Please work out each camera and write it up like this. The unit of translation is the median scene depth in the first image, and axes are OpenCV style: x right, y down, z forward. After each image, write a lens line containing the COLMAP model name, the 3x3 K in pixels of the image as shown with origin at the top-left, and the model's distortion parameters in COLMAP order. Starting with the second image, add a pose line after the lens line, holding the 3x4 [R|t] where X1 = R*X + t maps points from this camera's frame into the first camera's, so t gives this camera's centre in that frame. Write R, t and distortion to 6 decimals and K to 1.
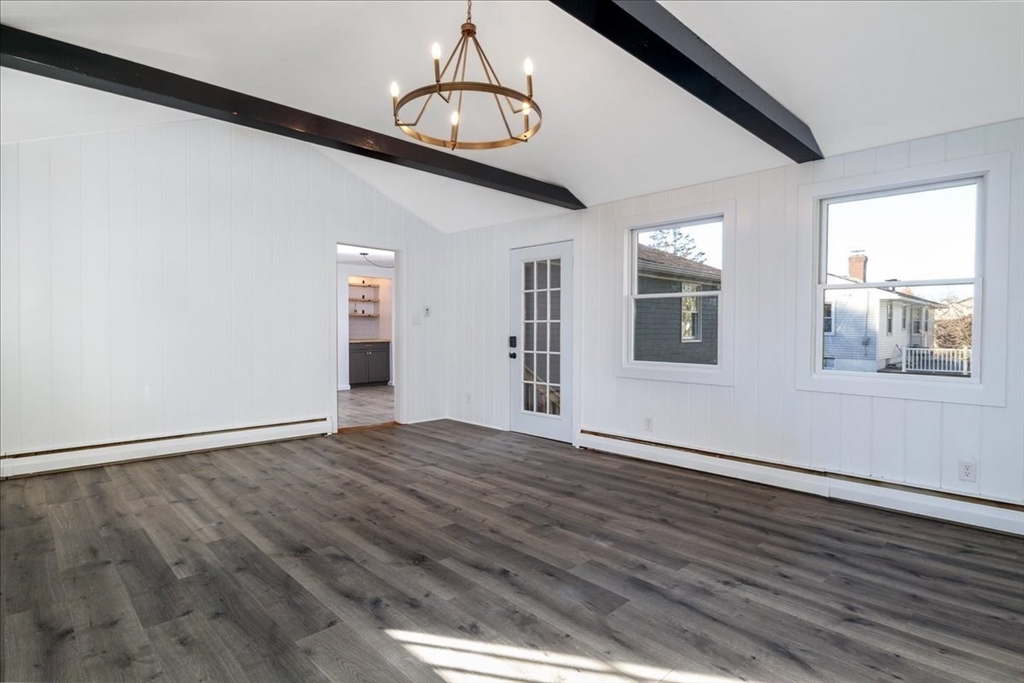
lens RADIAL K [[525.4, 0, 511.6], [0, 525.4, 339.9], [0, 0, 1]] dist [-0.015205, 0.000754]
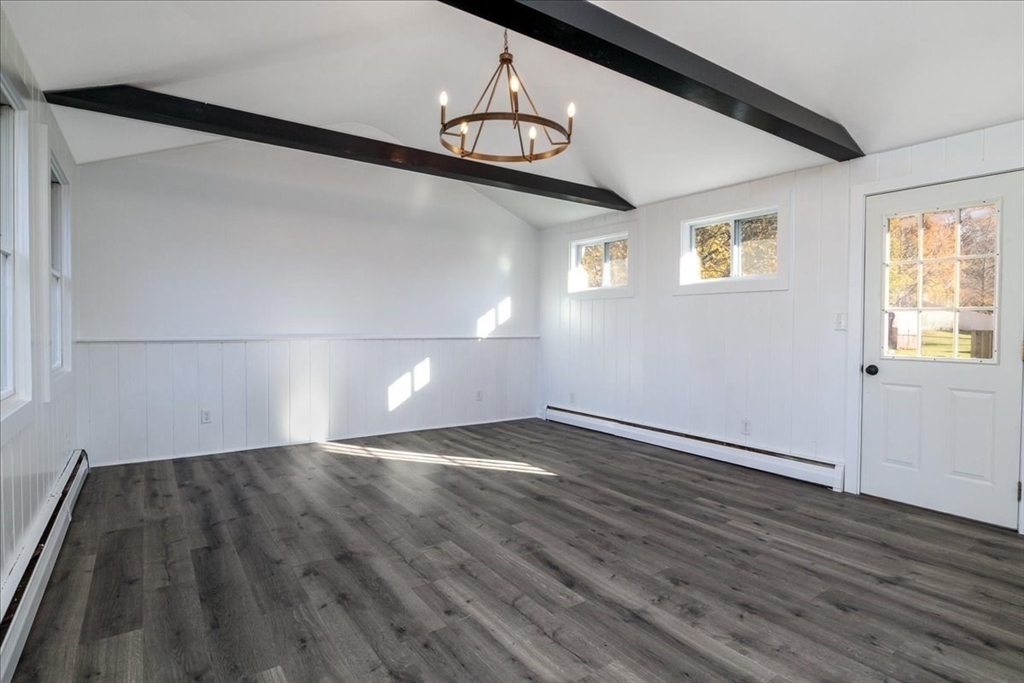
lens RADIAL K [[525.4, 0, 512.1], [0, 525.4, 338.5], [0, 0, 1]] dist [-0.015205, 0.000754]
pose [[-0.987303, -0.018507, 0.157765, -0.255315], [-0.010771, 0.998704, 0.049750, -0.046200], [-0.158481, 0.047419, -0.986223, 1.923950]]
